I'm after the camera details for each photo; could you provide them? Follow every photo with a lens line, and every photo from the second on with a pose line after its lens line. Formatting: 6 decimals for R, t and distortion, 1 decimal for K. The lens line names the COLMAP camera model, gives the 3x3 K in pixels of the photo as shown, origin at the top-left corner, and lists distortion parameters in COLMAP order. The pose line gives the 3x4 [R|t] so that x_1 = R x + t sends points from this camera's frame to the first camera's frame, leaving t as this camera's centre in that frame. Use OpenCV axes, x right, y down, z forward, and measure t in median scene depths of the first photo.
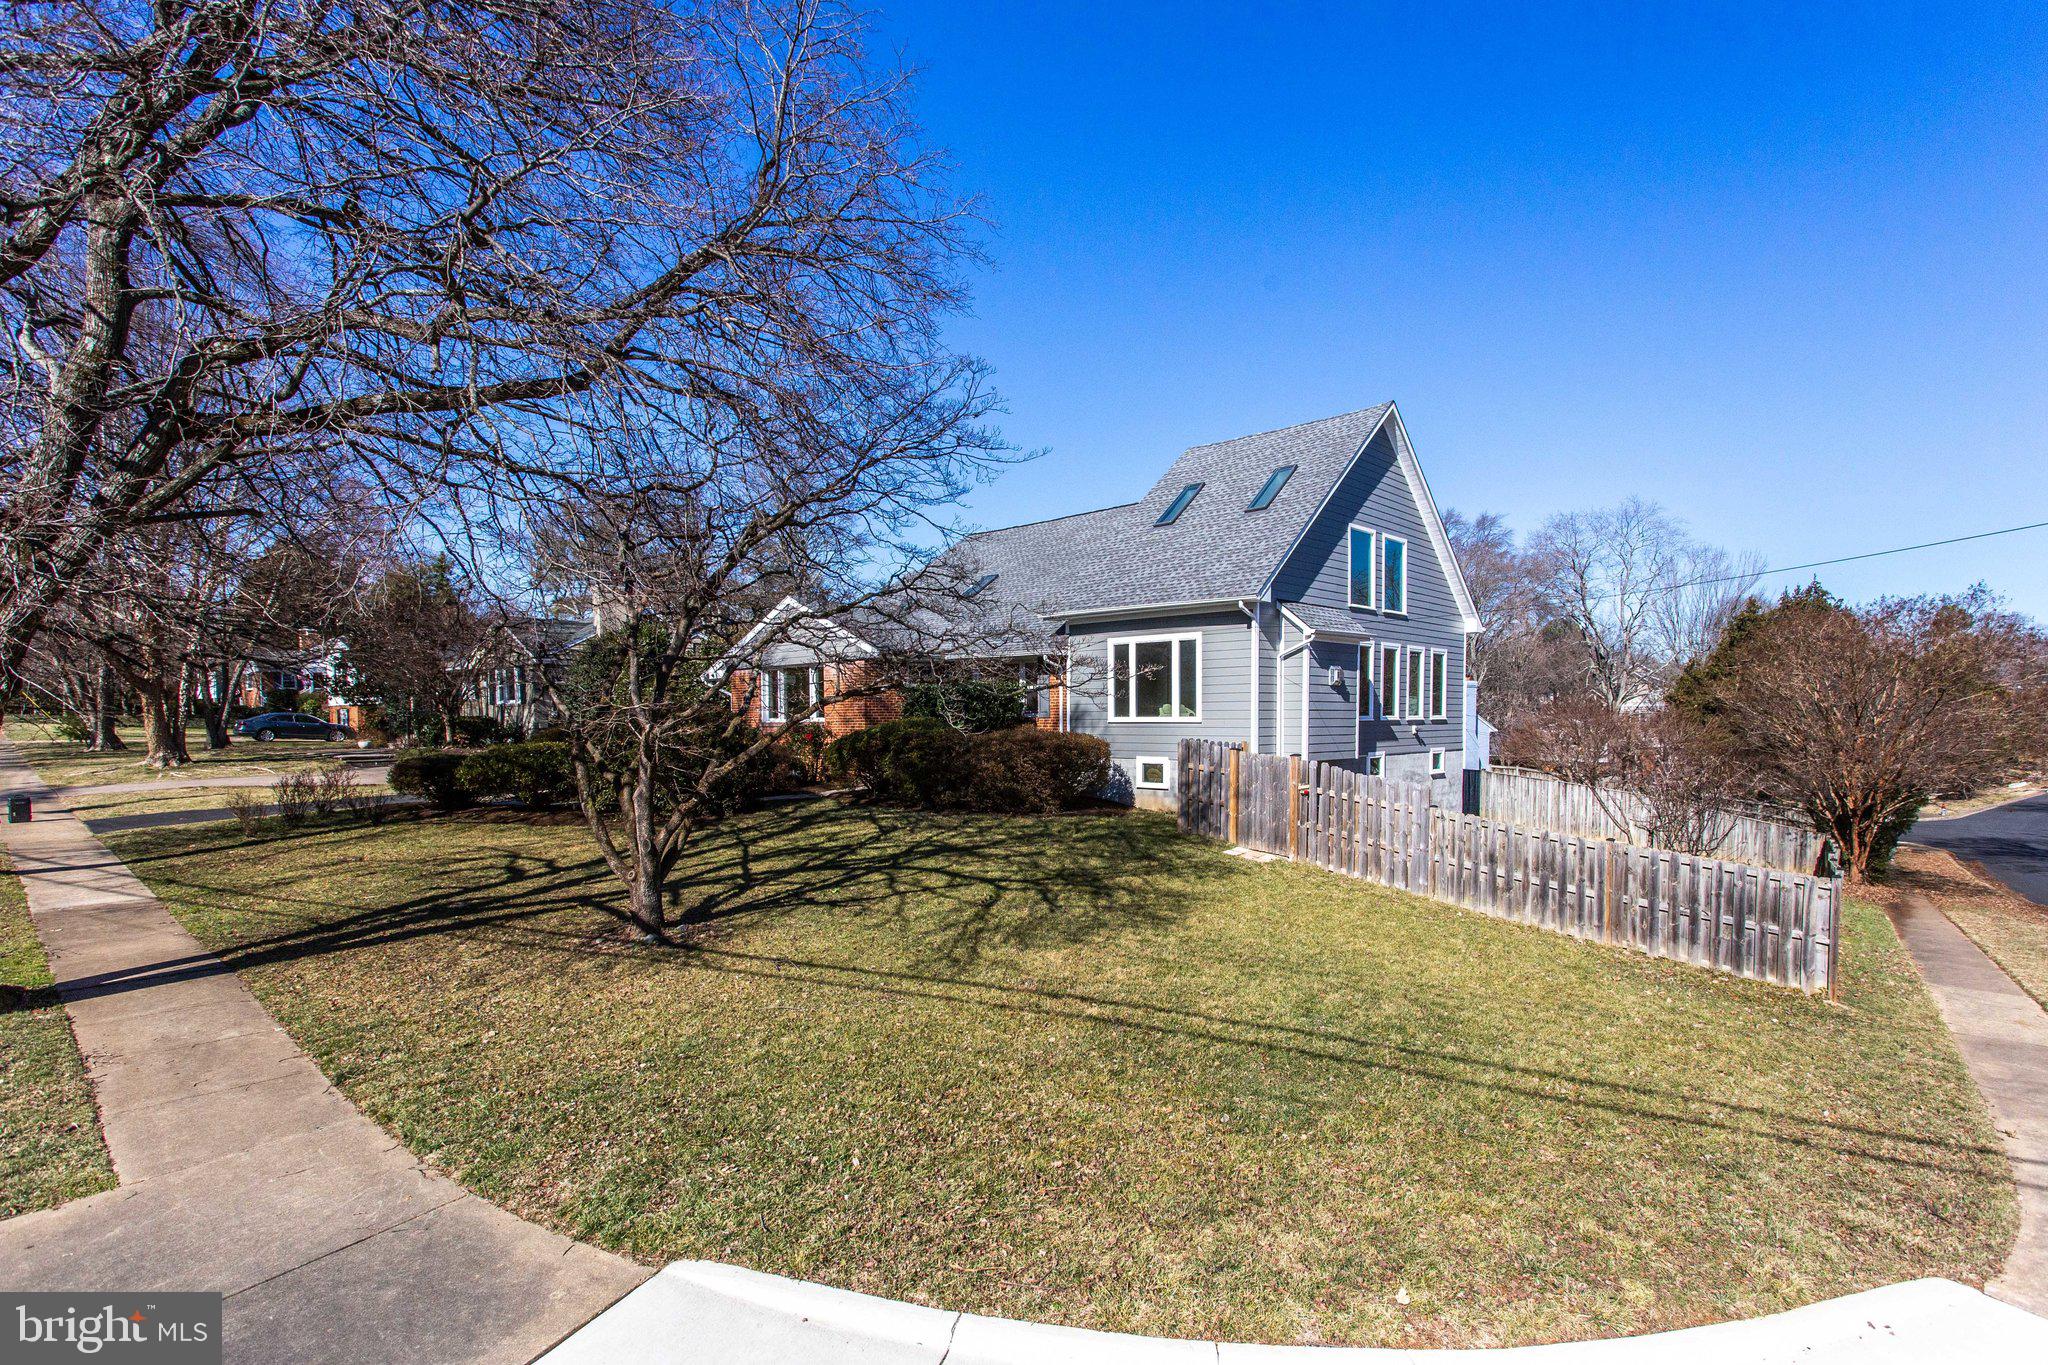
lens RADIAL K [[980.4, 0, 1165.2], [0, 980.4, 756.7], [0, 0, 1]] dist [0.002208, 0.000261]
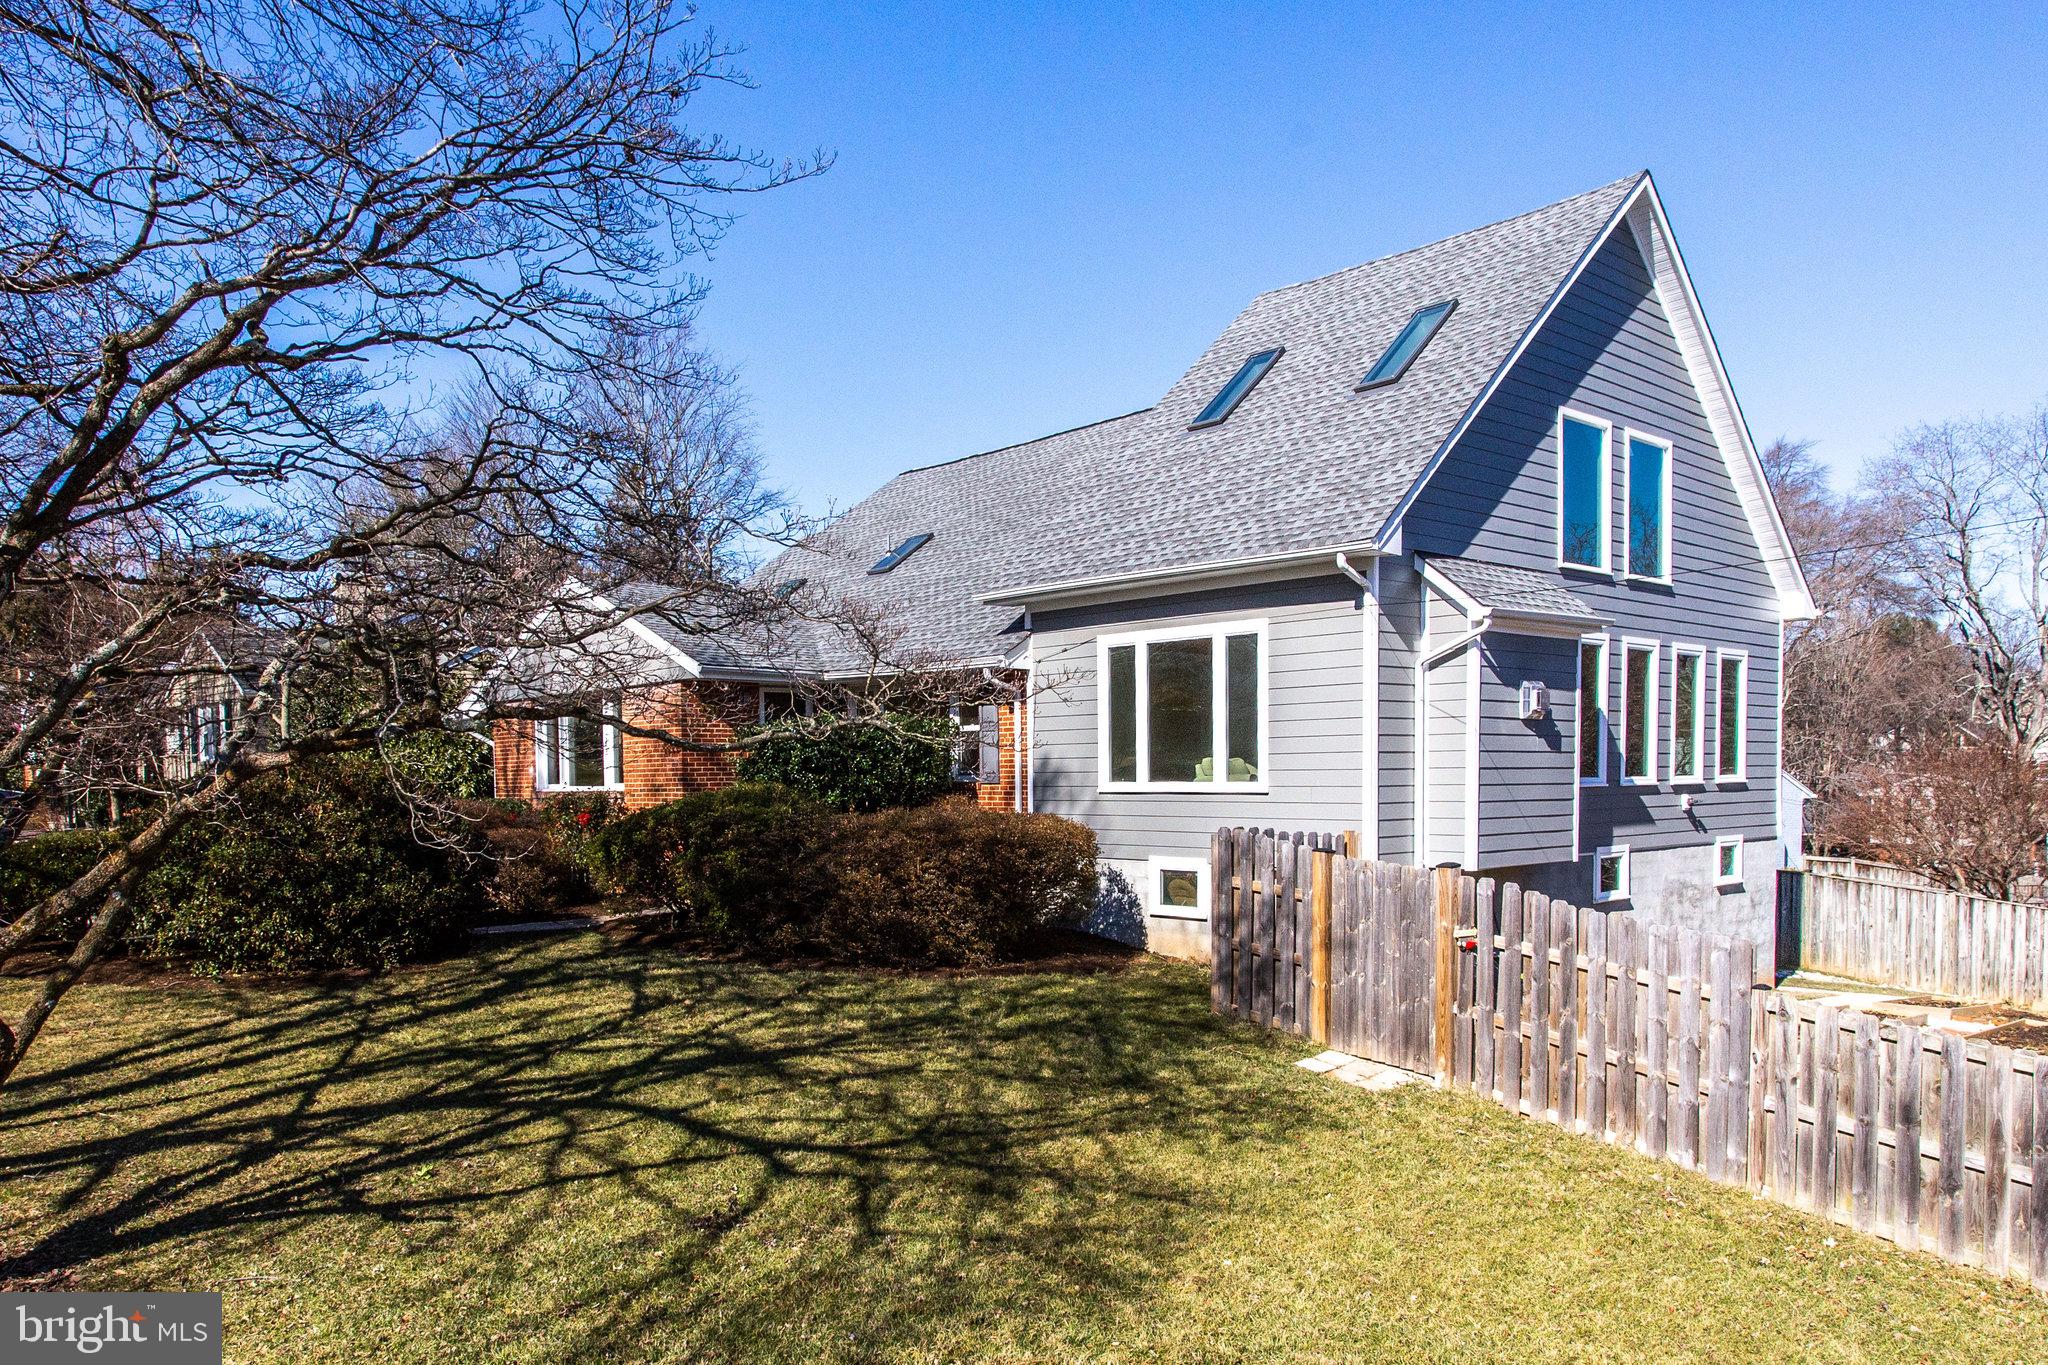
lens RADIAL K [[1454.1, 0, 1098.9], [0, 1454.1, 824.5], [0, 0, 1]] dist [0.003427, 0.005365]
pose [[0.993261, -0.000661, -0.115894, 0.040094], [0.000200, 0.999992, -0.003984, -0.016355], [0.115895, 0.003934, 0.993254, 0.240617]]
